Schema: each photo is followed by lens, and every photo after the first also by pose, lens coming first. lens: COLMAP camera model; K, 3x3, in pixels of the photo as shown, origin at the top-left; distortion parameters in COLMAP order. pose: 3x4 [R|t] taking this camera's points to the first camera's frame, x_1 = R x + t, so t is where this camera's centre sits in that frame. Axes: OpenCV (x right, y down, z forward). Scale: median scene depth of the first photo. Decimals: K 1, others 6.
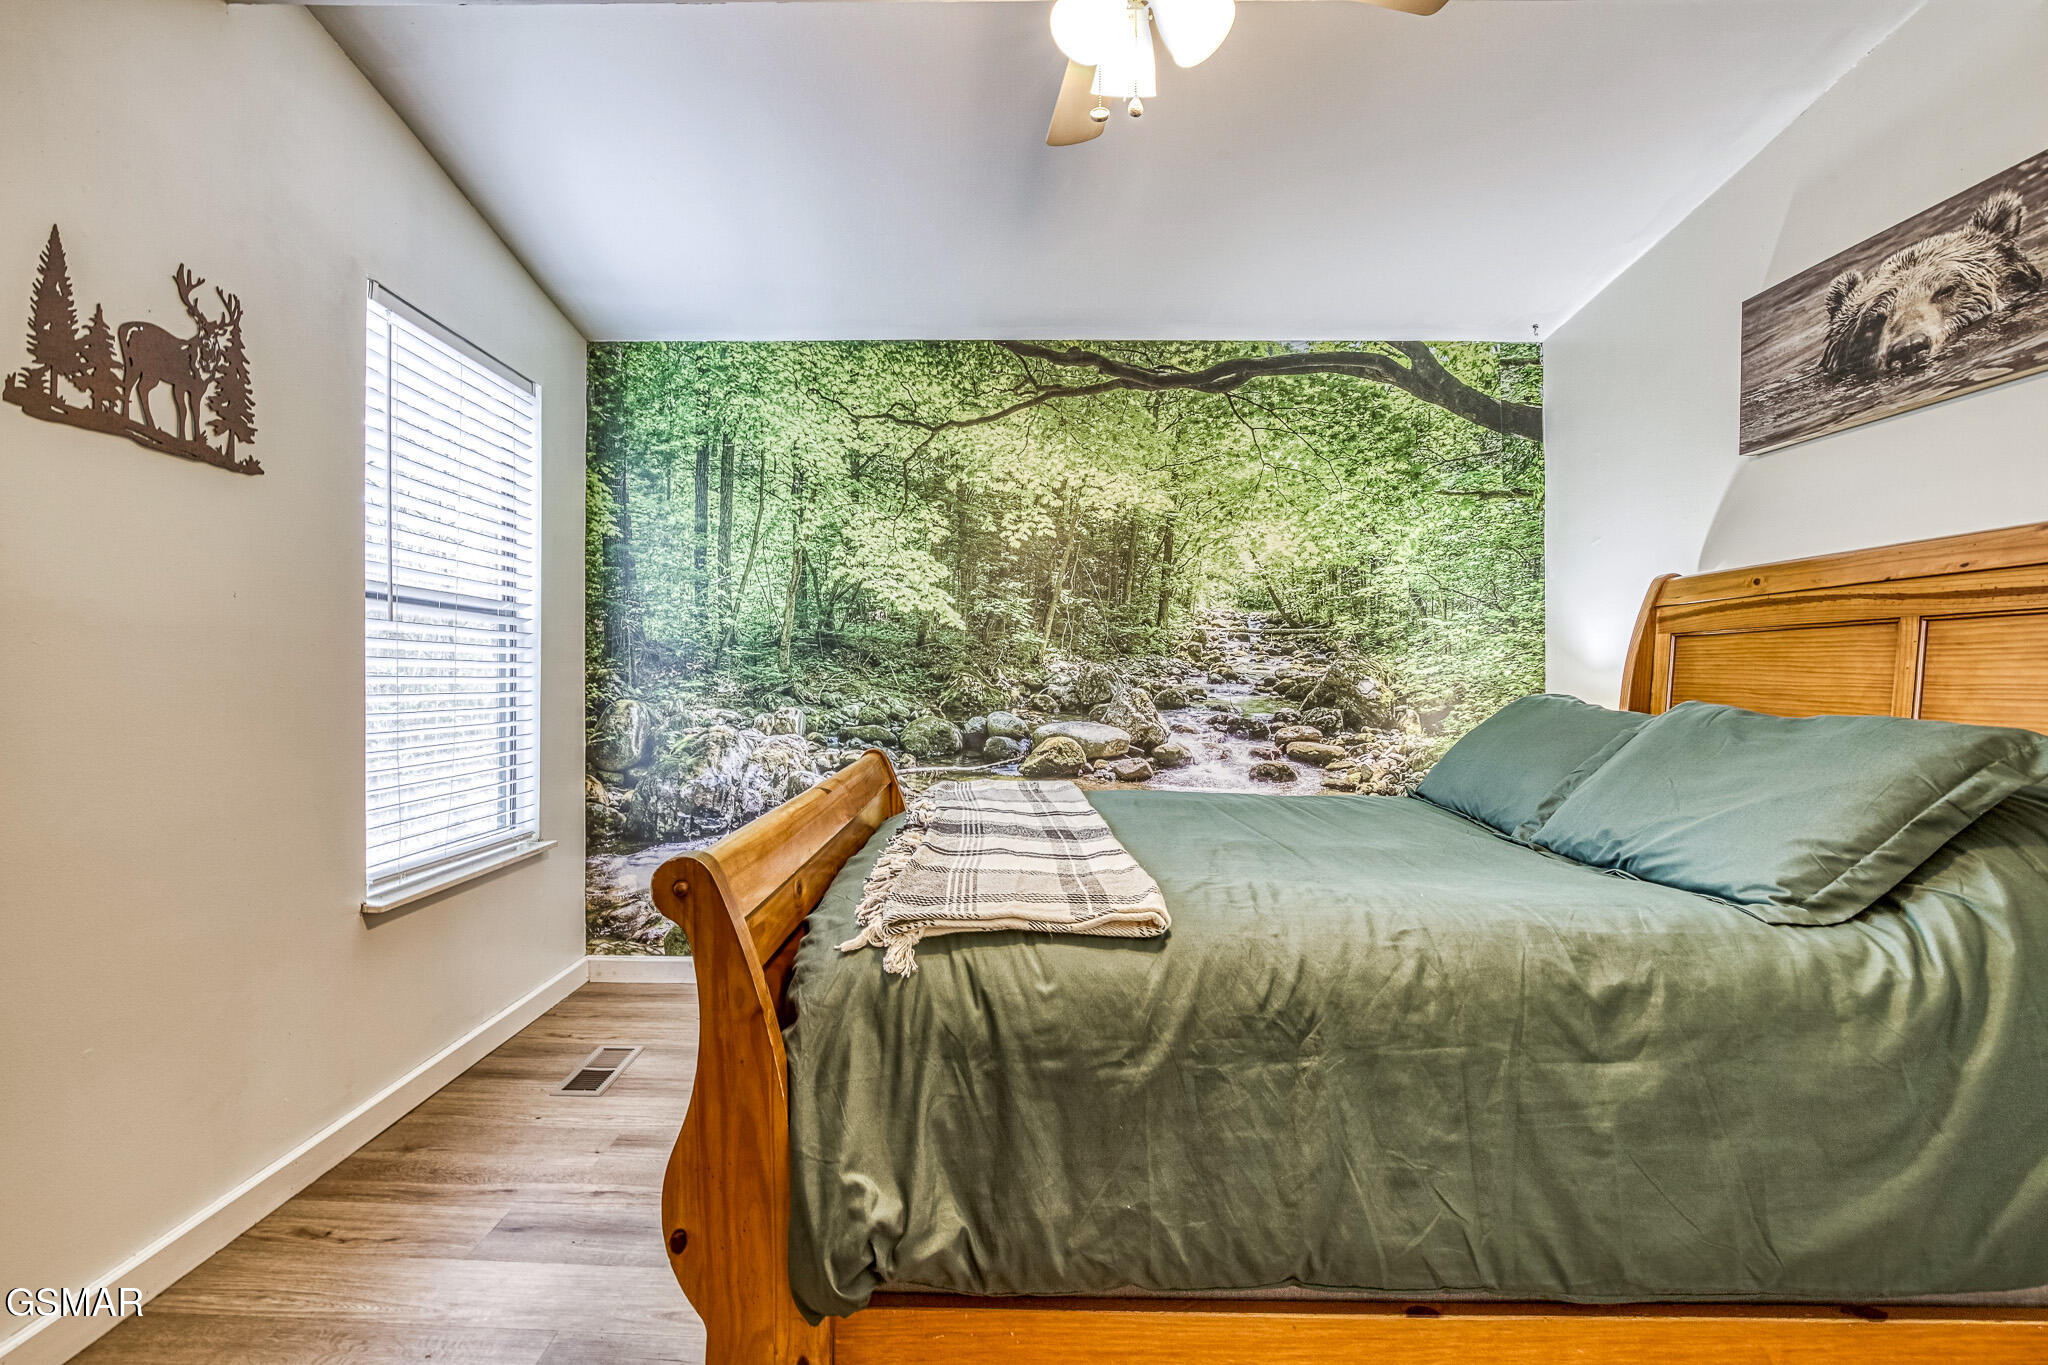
lens RADIAL K [[938.6, 0, 1066.9], [0, 938.6, 692.1], [0, 0, 1]] dist [-0.031169, 0.004750]
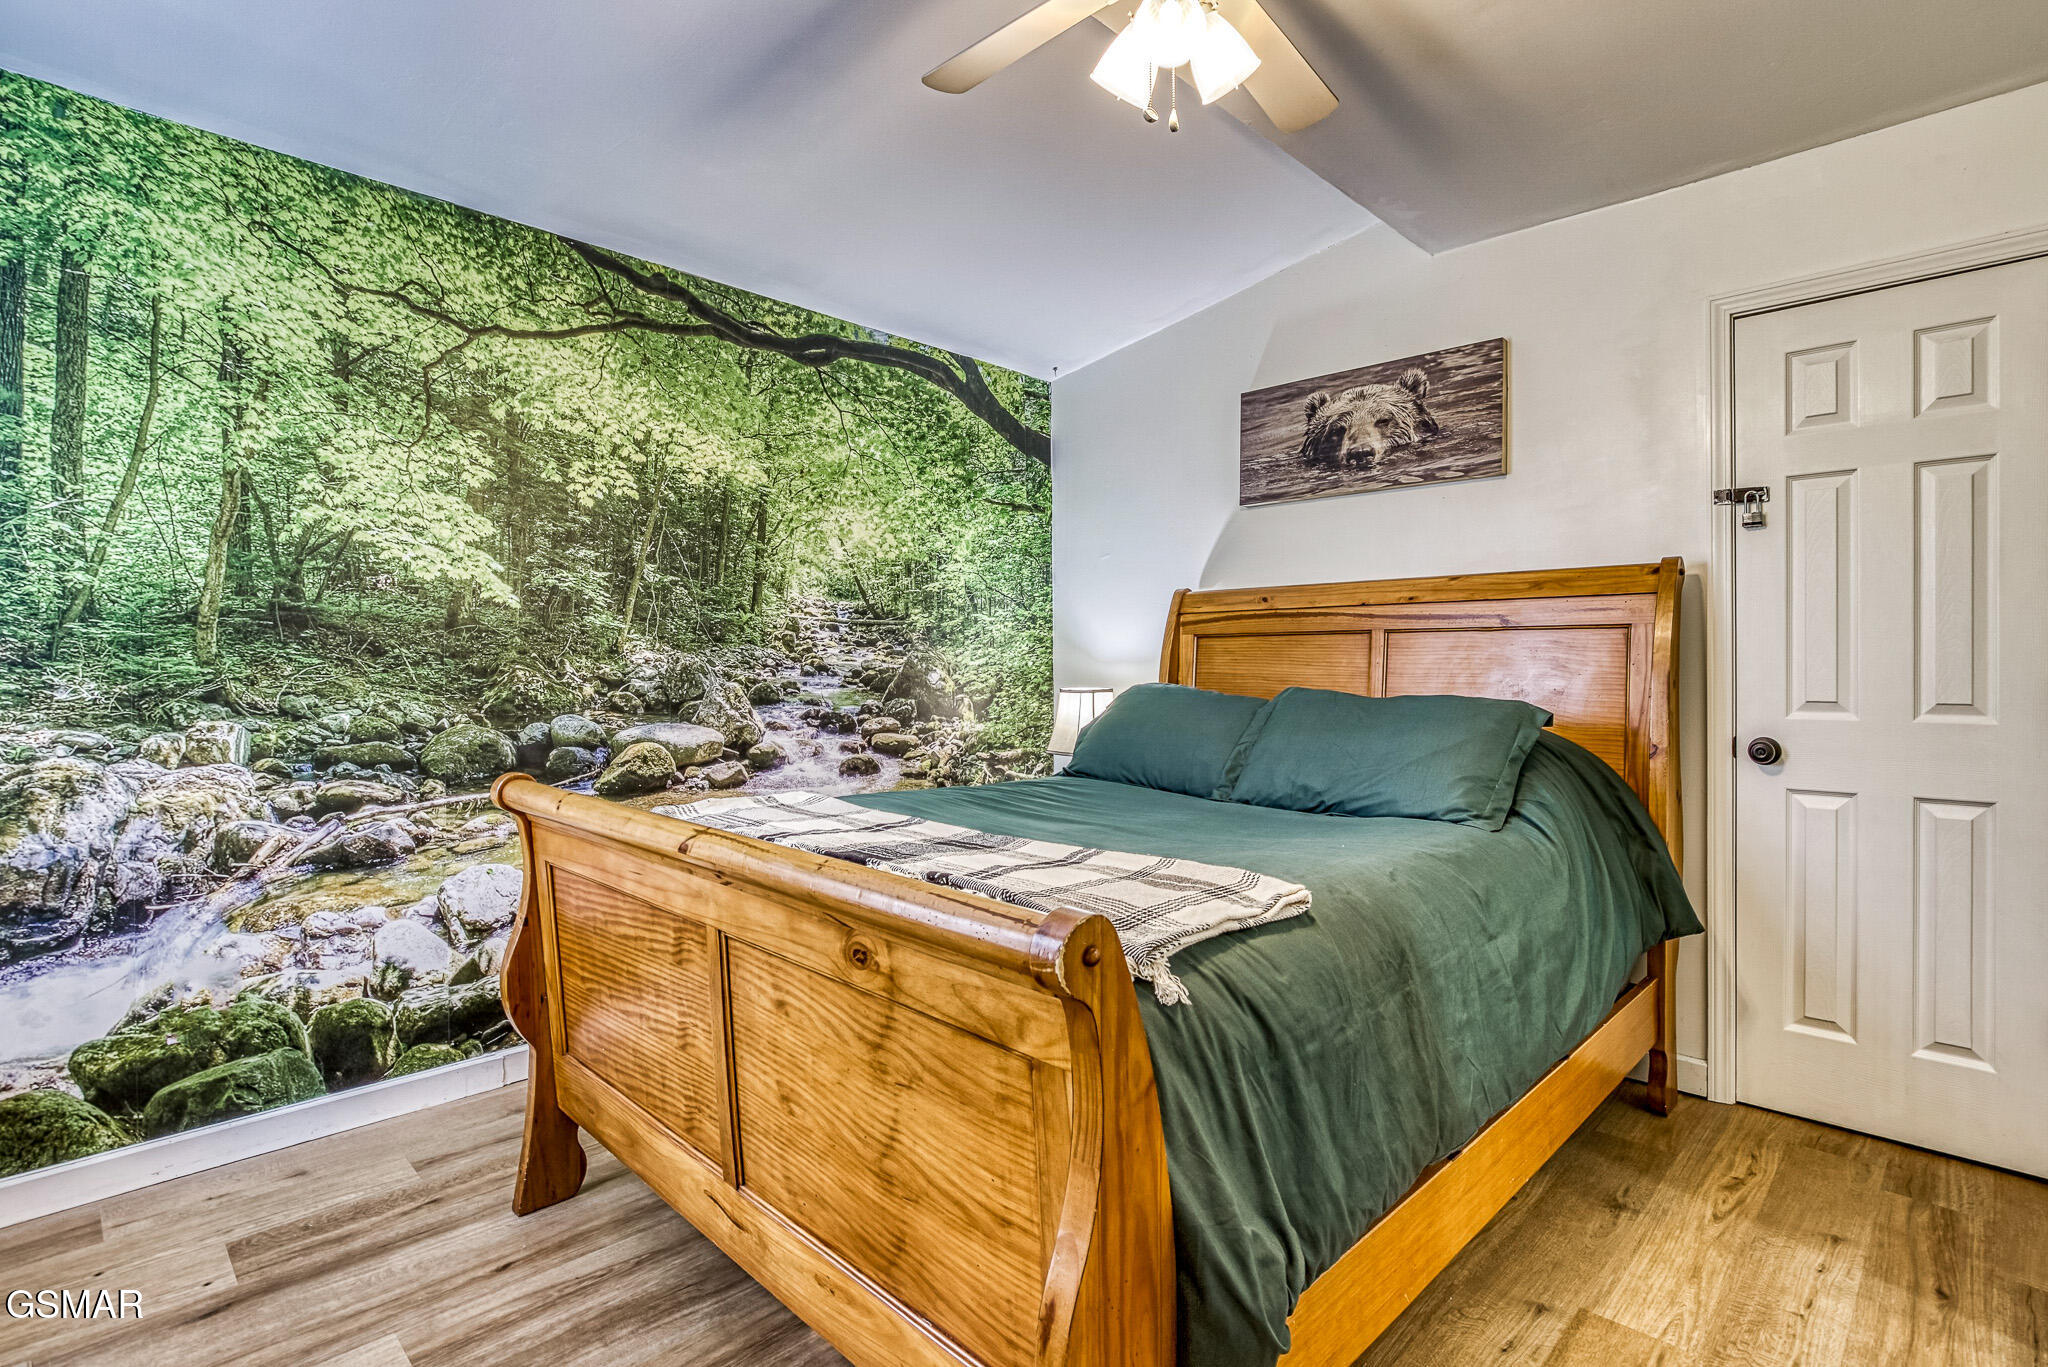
lens RADIAL K [[925.5, 0, 1114.7], [0, 925.5, 679.8], [0, 0, 1]] dist [-0.031958, 0.005946]
pose [[0.692705, -0.012949, 0.721104, -0.309930], [0.011844, 0.999908, 0.006577, -0.008159], [-0.721123, 0.003985, 0.692795, 0.149533]]
